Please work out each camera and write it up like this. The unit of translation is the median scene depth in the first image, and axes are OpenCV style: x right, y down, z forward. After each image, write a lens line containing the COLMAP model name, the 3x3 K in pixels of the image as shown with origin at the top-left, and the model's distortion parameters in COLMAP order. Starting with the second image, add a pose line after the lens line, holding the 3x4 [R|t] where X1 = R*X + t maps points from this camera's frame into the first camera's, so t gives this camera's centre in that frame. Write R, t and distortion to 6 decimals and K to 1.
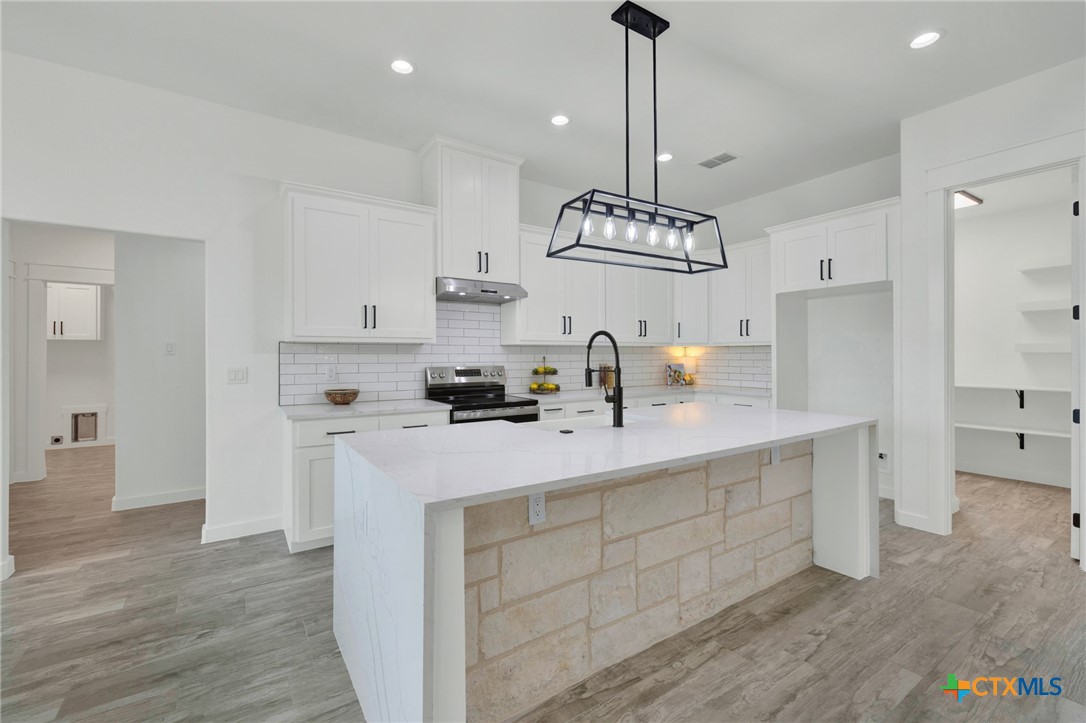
lens RADIAL K [[468.7, 0, 536.5], [0, 468.7, 361.1], [0, 0, 1]] dist [0.003326, 0.000787]
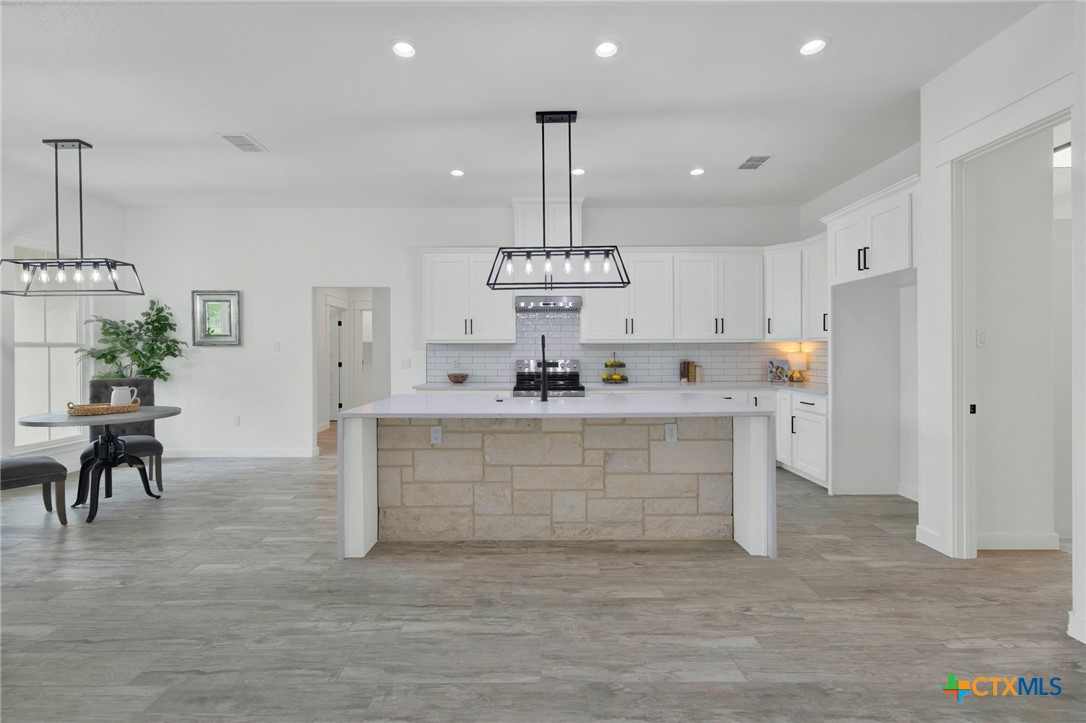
lens RADIAL K [[468.7, 0, 531.3], [0, 468.7, 361.6], [0, 0, 1]] dist [0.003326, 0.000787]
pose [[0.826683, 0.012074, -0.562539, 0.917399], [-0.005773, 0.999899, 0.012978, -0.001194], [0.562639, -0.007481, 0.826669, -0.211360]]
